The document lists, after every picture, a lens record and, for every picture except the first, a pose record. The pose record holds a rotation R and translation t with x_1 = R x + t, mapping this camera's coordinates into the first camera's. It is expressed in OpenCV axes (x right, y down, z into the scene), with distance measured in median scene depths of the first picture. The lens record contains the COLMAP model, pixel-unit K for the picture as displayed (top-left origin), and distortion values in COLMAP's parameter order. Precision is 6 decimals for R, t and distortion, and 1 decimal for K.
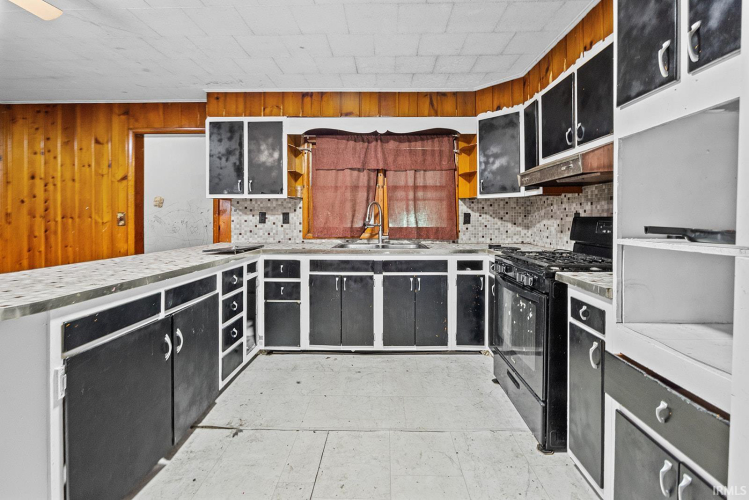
lens RADIAL K [[333.3, 0, 381.5], [0, 333.3, 217.0], [0, 0, 1]] dist [-0.013974, 0.001028]
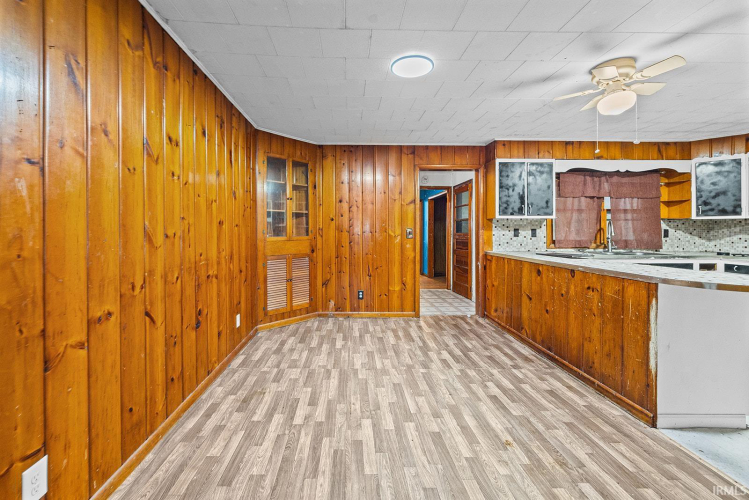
lens RADIAL K [[302.0, 0, 362.0], [0, 302.0, 231.9], [0, 0, 1]] dist [-0.004182, 0.000893]
pose [[0.999862, 0.003596, 0.016209, -1.098216], [-0.003670, 0.999983, 0.004543, -0.004221], [-0.016192, -0.004602, 0.999858, -0.228701]]
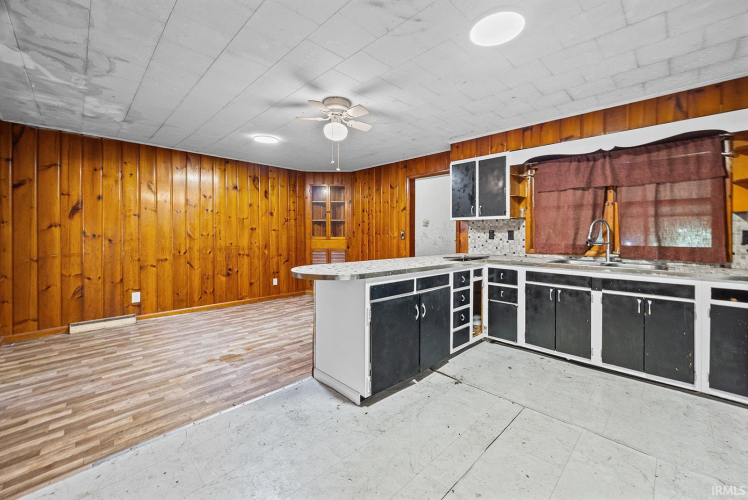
lens RADIAL K [[301.6, 0, 382.4], [0, 301.6, 234.0], [0, 0, 1]] dist [-0.004182, 0.000893]
pose [[0.726465, 0.004672, -0.687188, 0.132539], [-0.002484, 0.999988, 0.004173, -0.004721], [0.687199, -0.001325, 0.726468, -0.111553]]
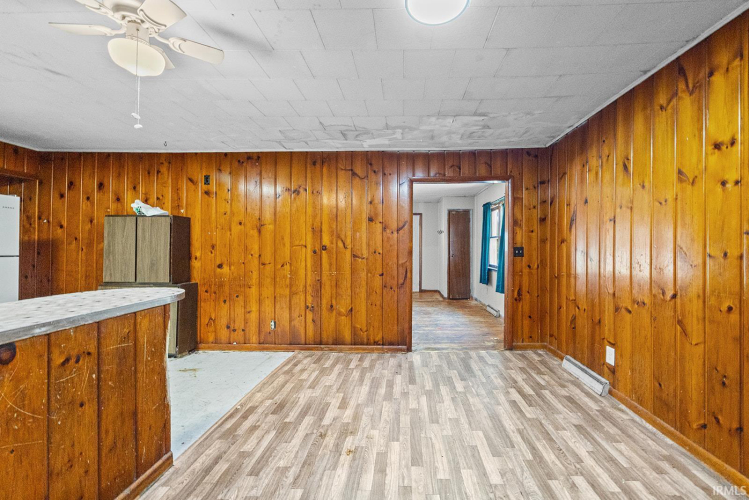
lens RADIAL K [[317.5, 0, 411.3], [0, 317.5, 244.4], [0, 0, 1]] dist [0.009723, -0.000638]
pose [[-0.999989, -0.004726, 0.000398, -0.941934], [-0.004730, 0.999920, -0.011768, -0.001870], [-0.000342, -0.011770, -0.999931, 0.875738]]
